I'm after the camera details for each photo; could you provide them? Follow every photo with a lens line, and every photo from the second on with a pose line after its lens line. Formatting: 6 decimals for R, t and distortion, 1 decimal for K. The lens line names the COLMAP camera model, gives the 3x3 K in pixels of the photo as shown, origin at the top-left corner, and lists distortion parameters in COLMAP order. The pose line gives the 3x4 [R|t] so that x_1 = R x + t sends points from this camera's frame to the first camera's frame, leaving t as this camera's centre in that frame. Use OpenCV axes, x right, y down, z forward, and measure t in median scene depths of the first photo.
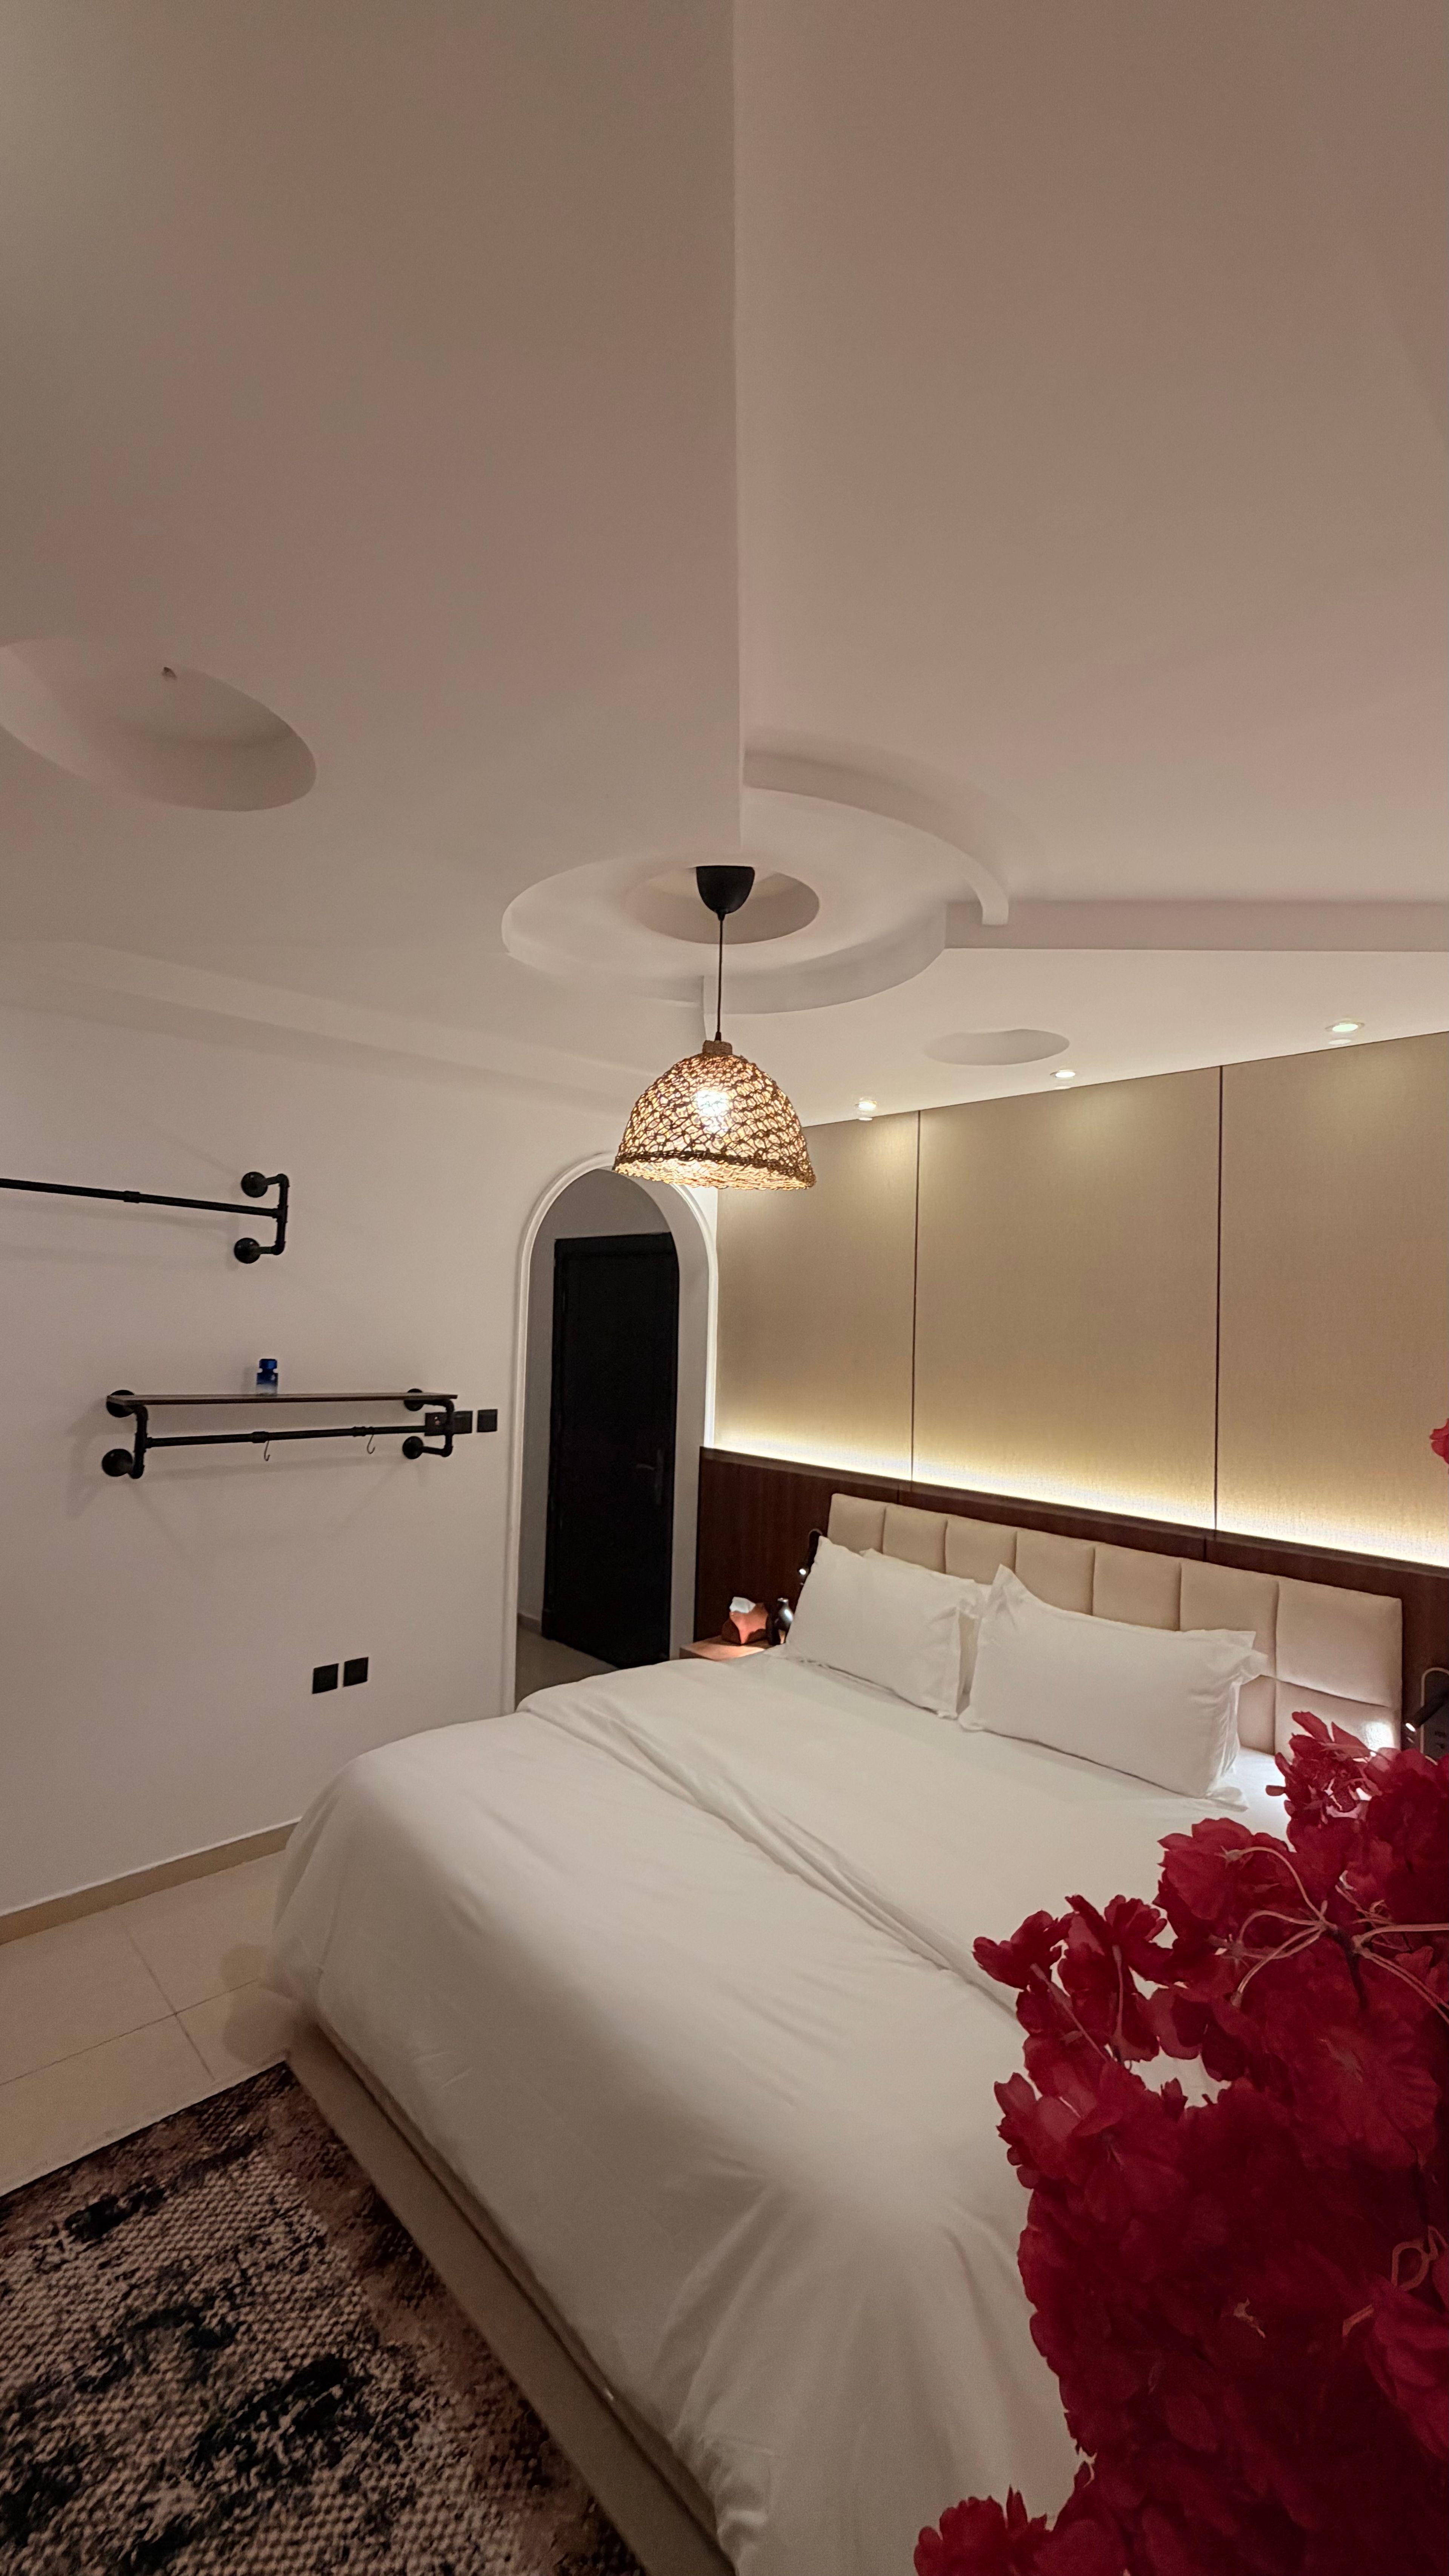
lens RADIAL K [[1026.3, 0, 721.4], [0, 1026.3, 1290.1], [0, 0, 1]] dist [0.000687, 0.000084]
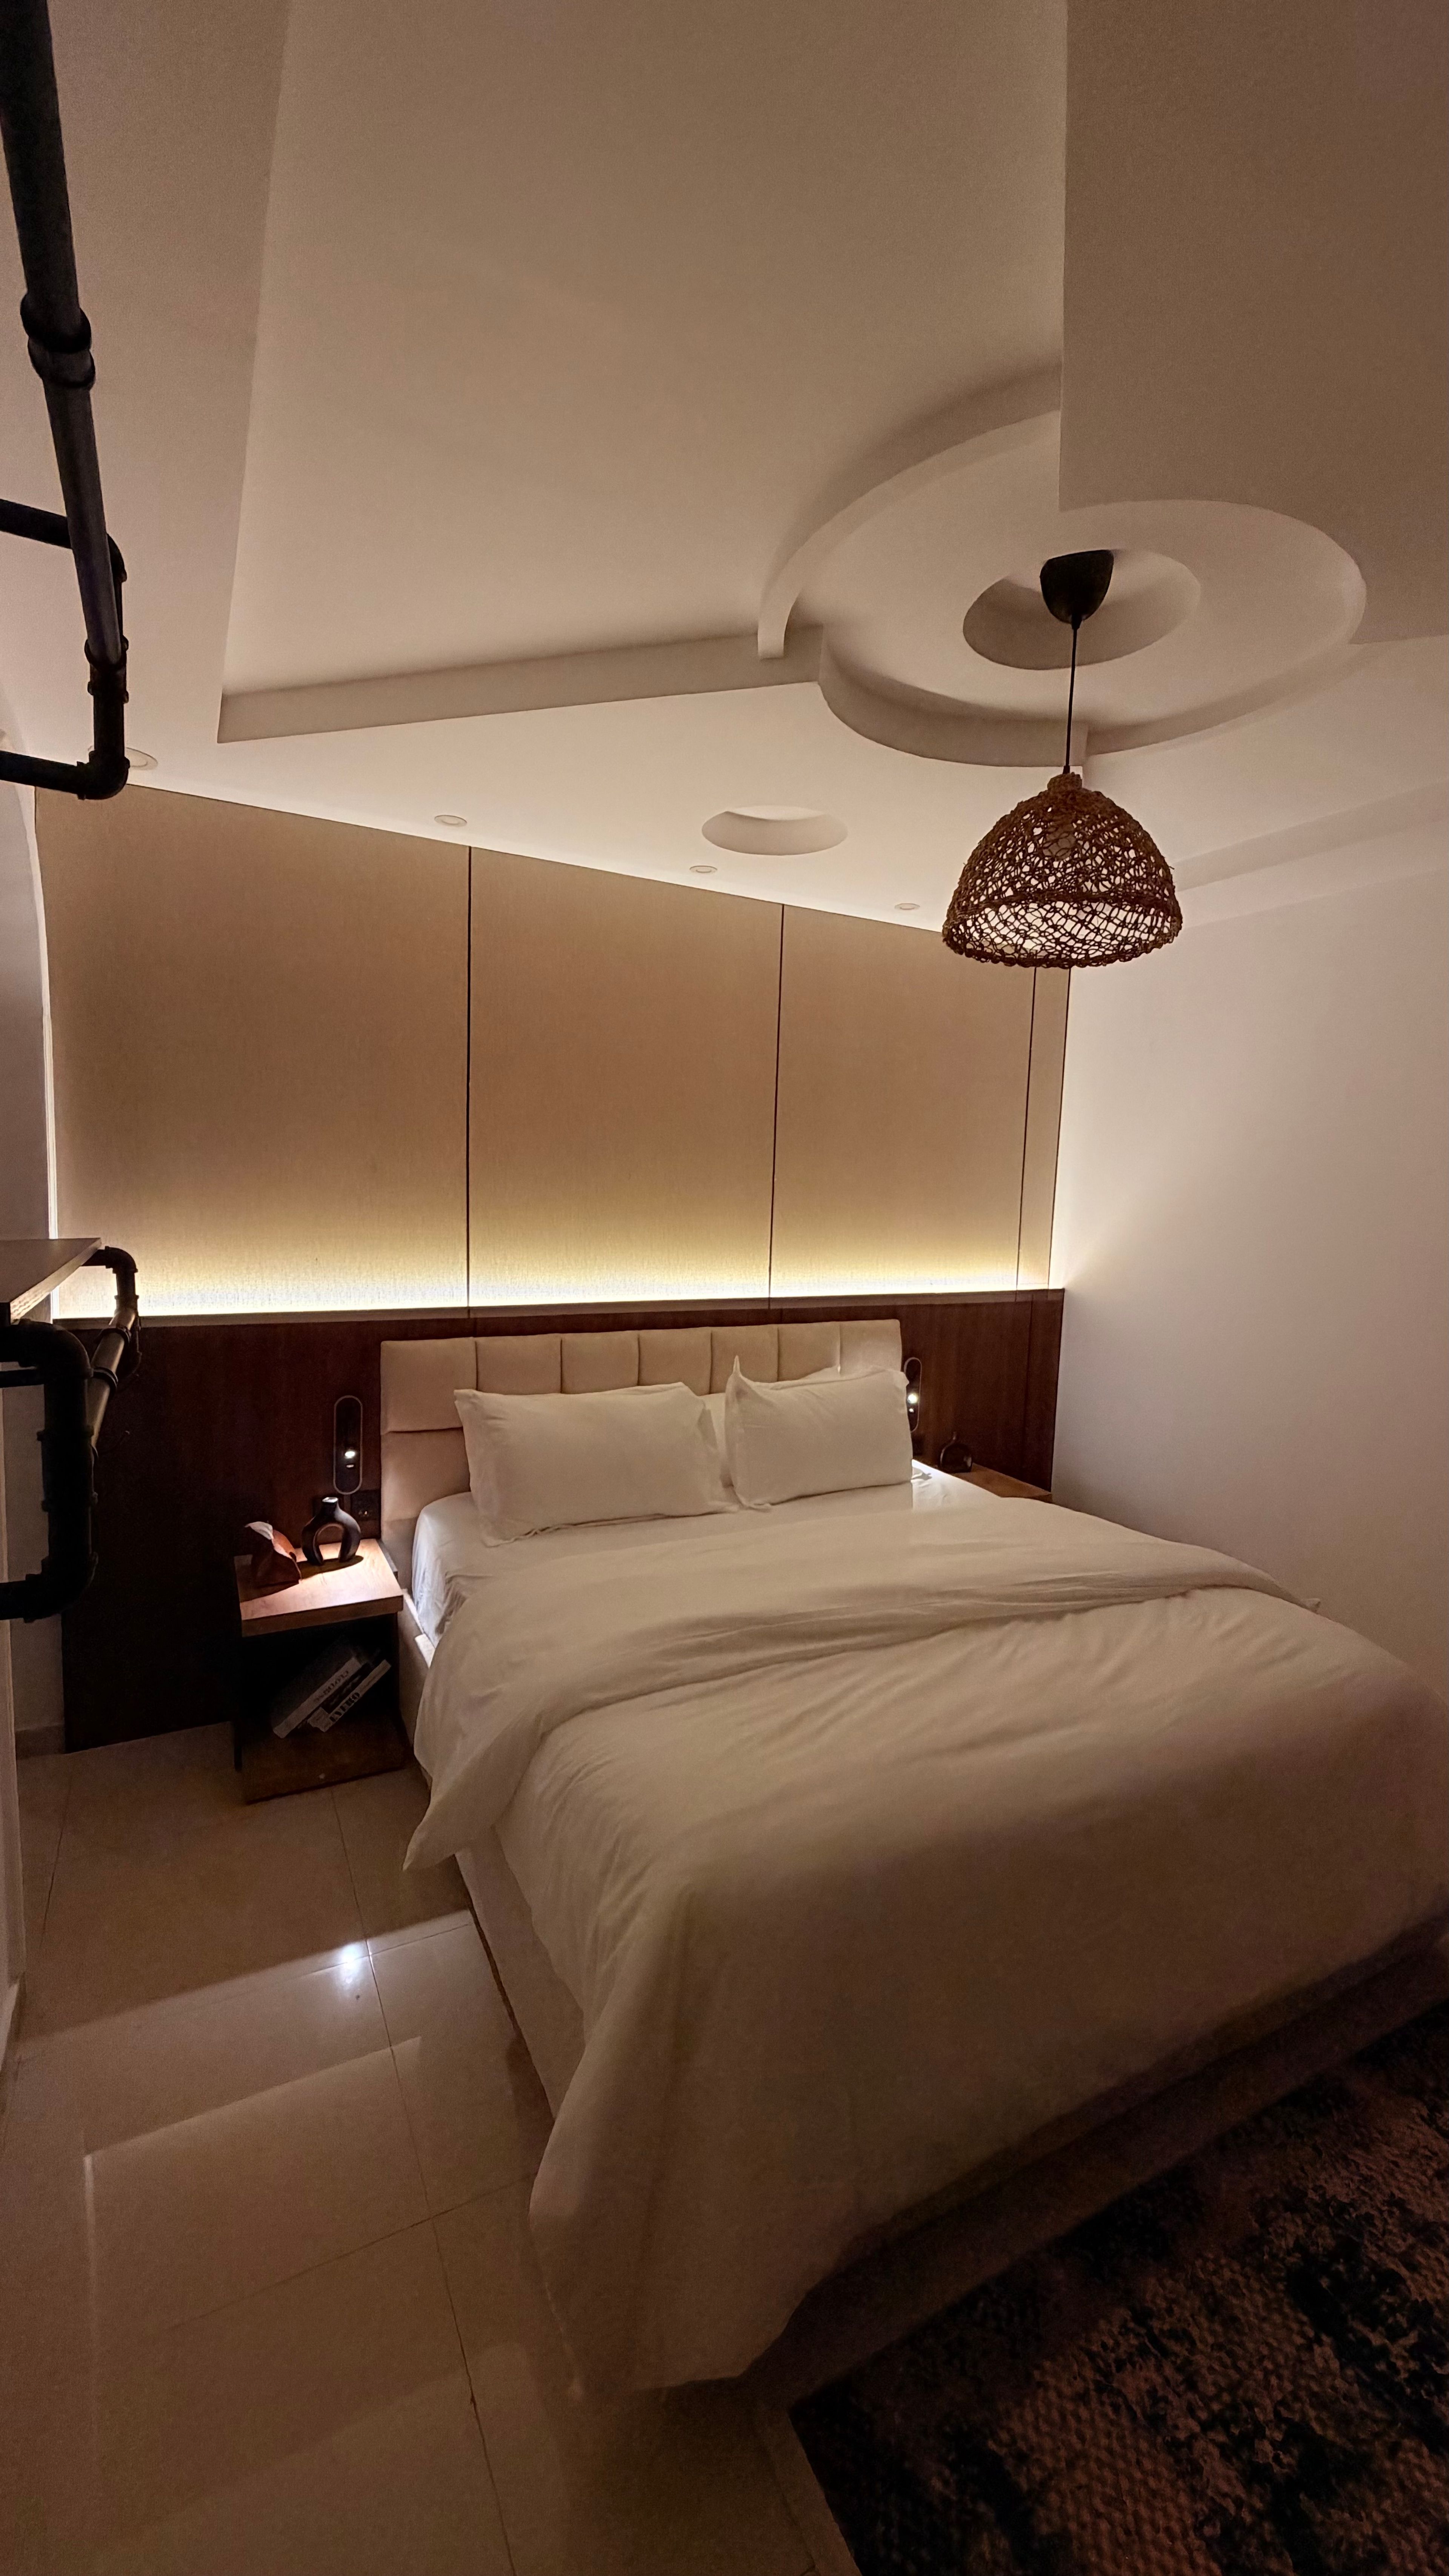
lens RADIAL K [[1026.3, 0, 722.2], [0, 1026.3, 1284.2], [0, 0, 1]] dist [0.000687, 0.000084]
pose [[0.271393, -0.112128, 0.955915, -1.168490], [-0.046940, 0.990467, 0.129508, 0.102954], [-0.961323, -0.080019, 0.263542, 1.222179]]
